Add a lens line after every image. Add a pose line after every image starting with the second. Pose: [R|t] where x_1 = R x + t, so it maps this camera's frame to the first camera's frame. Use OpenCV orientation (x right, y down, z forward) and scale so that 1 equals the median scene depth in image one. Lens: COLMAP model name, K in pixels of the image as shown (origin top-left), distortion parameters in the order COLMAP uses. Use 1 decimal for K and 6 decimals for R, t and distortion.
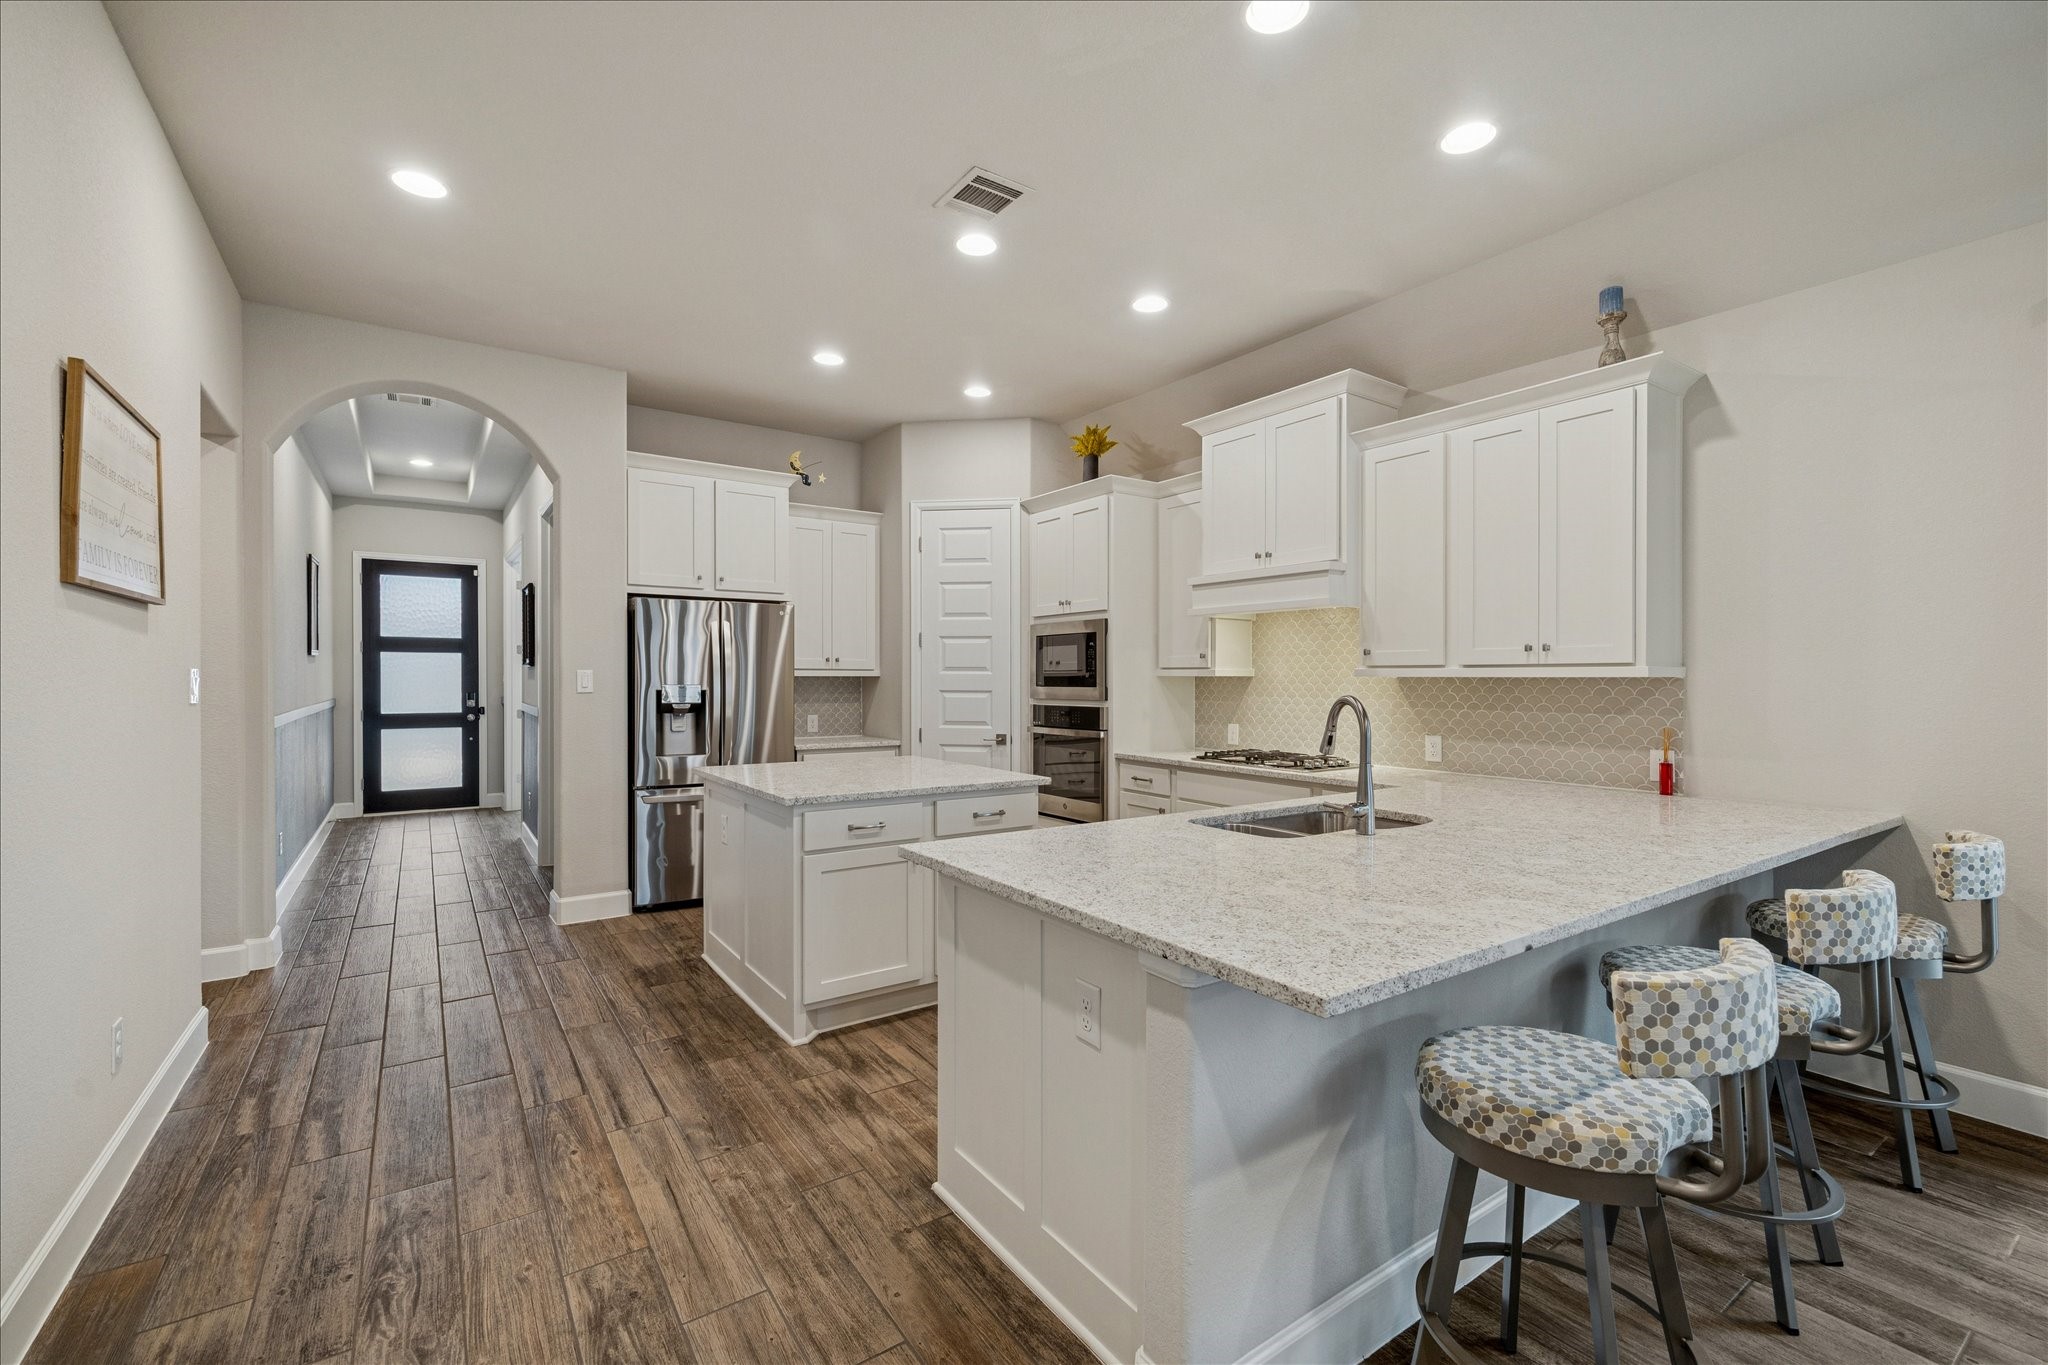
lens RADIAL K [[853.9, 0, 1024.0], [0, 853.9, 682.5], [0, 0, 1]] dist [0.011474, -0.000099]
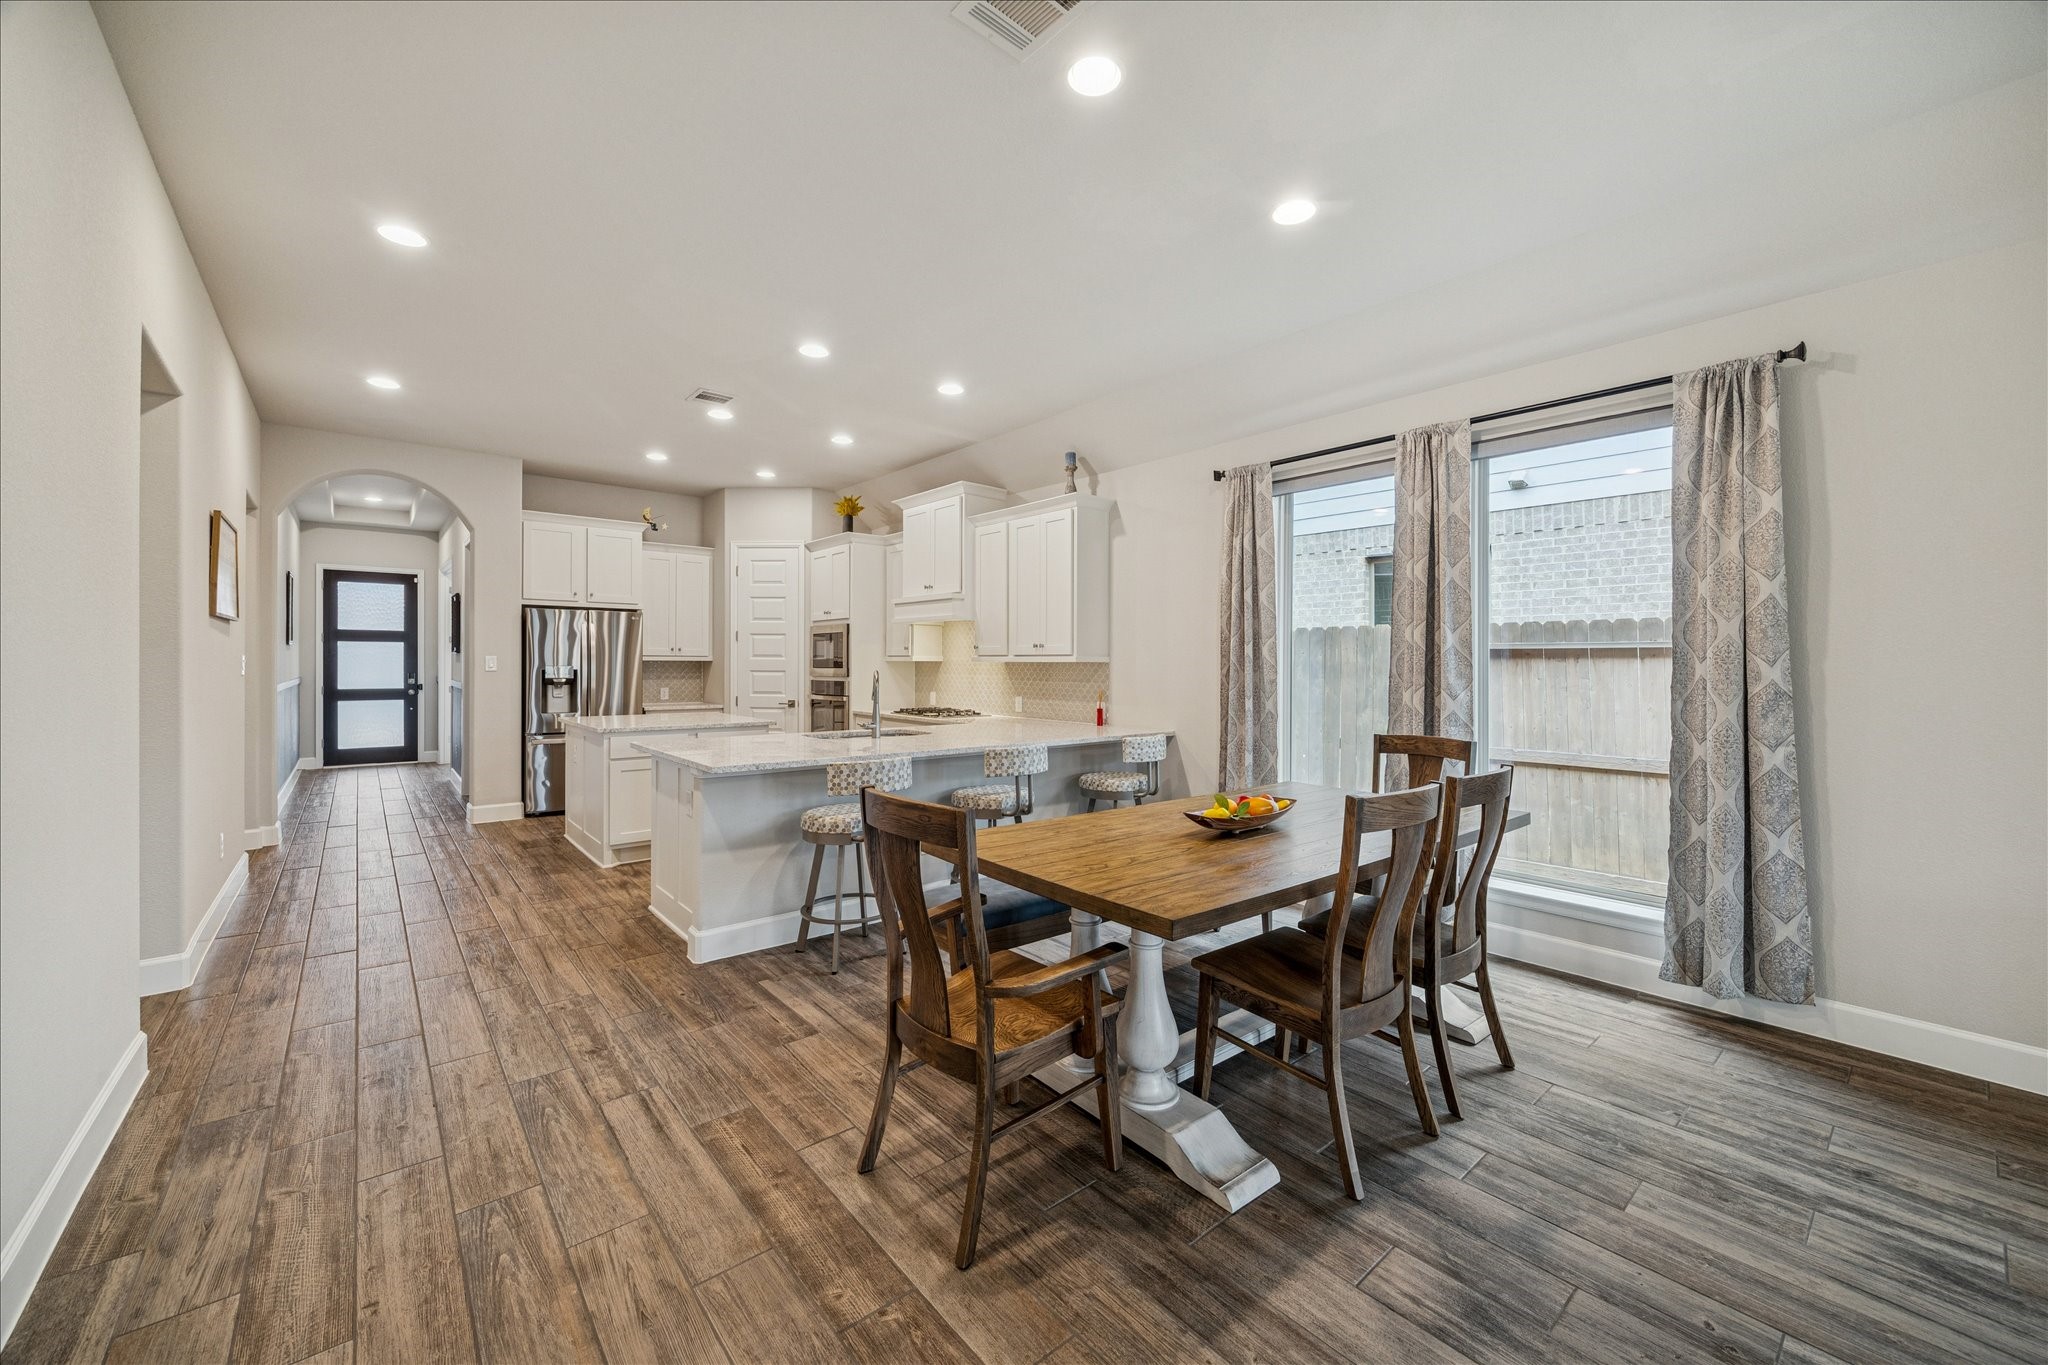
lens RADIAL K [[779.0, 0, 1022.5], [0, 779.0, 663.5], [0, 0, 1]] dist [-0.001034, 0.000047]
pose [[0.995708, 0.001731, 0.092539, 0.256631], [-0.001277, 0.999987, -0.004966, 0.003538], [-0.092546, 0.004827, 0.995697, -0.397121]]
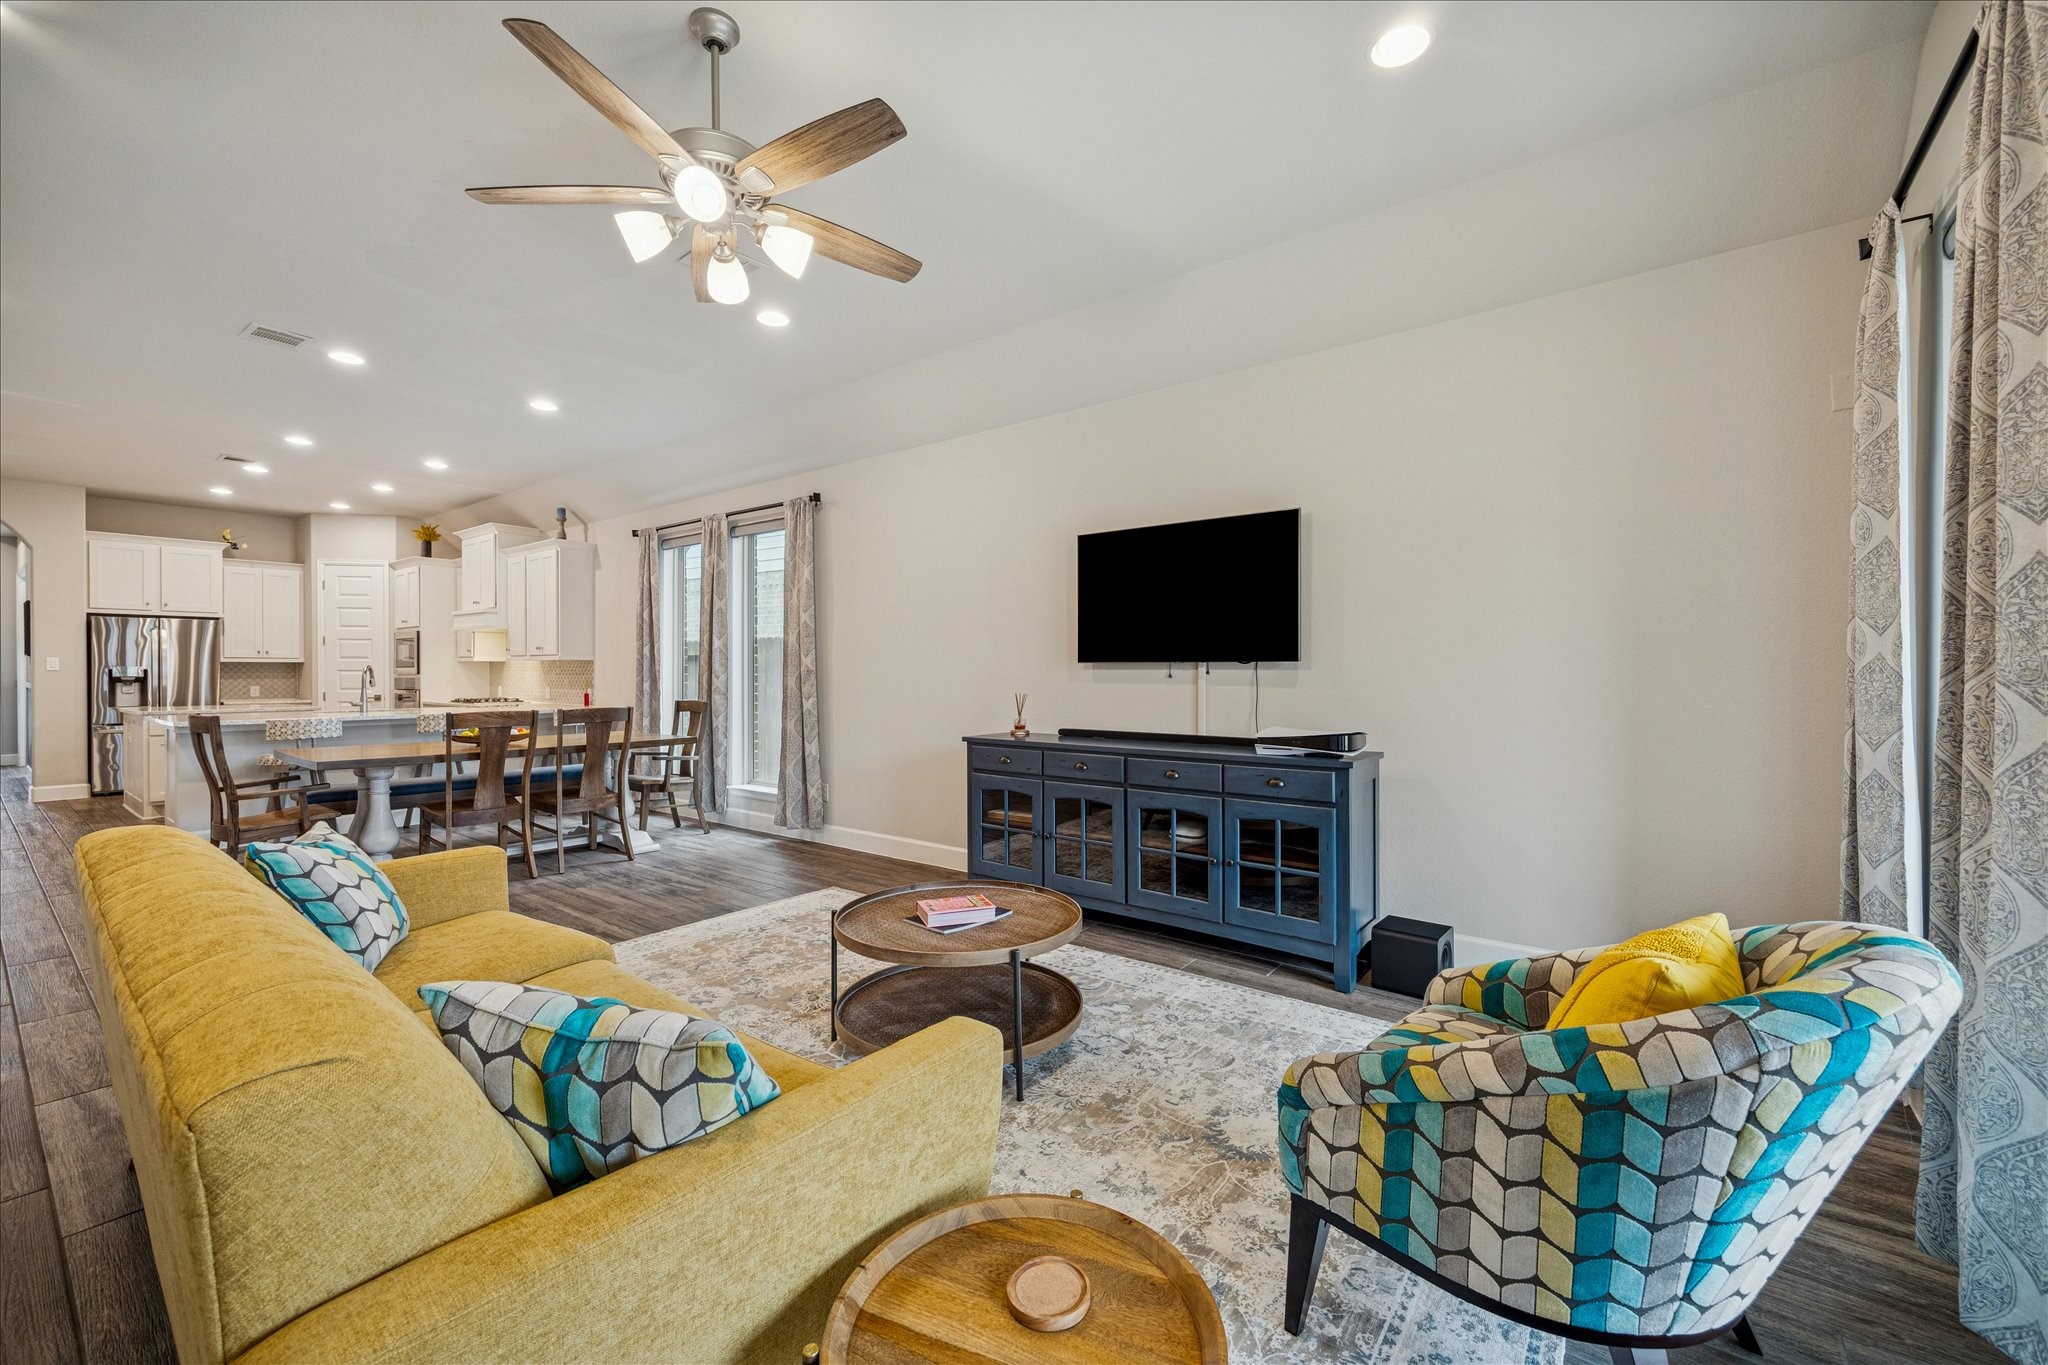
lens RADIAL K [[803.1, 0, 1017.8], [0, 803.1, 672.1], [0, 0, 1]] dist [-0.001004, 0.000013]
pose [[0.950637, -0.005674, 0.310253, 0.741640], [0.006144, 0.999981, -0.000537, 0.023998], [-0.310244, 0.002416, 0.950654, -1.015329]]
